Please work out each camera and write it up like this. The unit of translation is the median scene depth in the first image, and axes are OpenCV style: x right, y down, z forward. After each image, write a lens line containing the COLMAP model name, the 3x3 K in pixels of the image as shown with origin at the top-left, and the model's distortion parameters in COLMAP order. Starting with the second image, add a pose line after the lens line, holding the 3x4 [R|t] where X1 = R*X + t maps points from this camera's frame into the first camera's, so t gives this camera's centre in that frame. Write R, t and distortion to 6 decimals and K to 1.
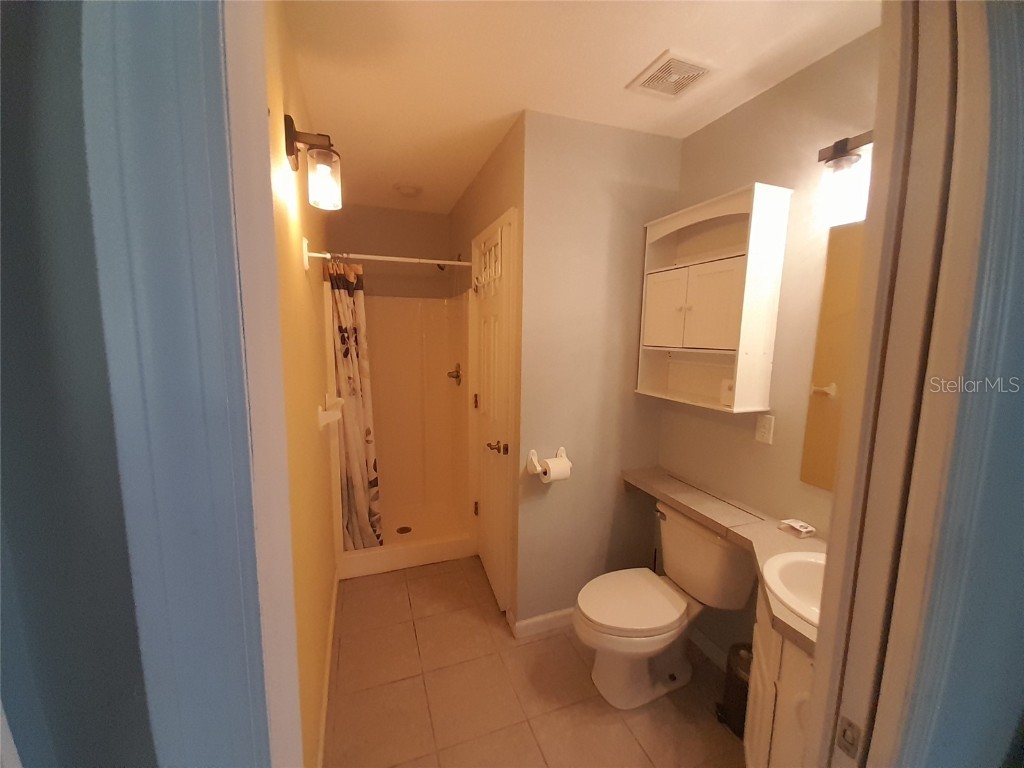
lens RADIAL K [[403.7, 0, 512.2], [0, 403.7, 383.4], [0, 0, 1]] dist [0.015399, -0.008988]
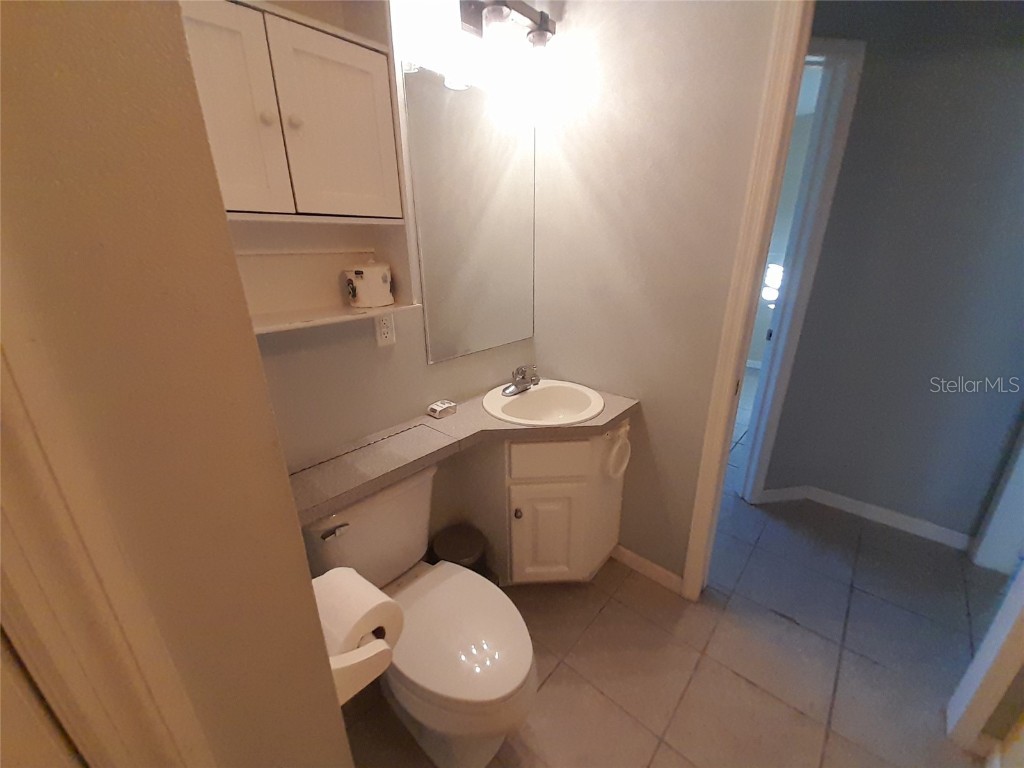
lens RADIAL K [[403.7, 0, 513.1], [0, 403.7, 385.3], [0, 0, 1]] dist [0.015399, -0.008988]
pose [[-0.456042, -0.297453, 0.838777, -0.173621], [0.121642, 0.912811, 0.389844, -0.058789], [-0.881606, 0.279816, -0.380098, 1.028427]]
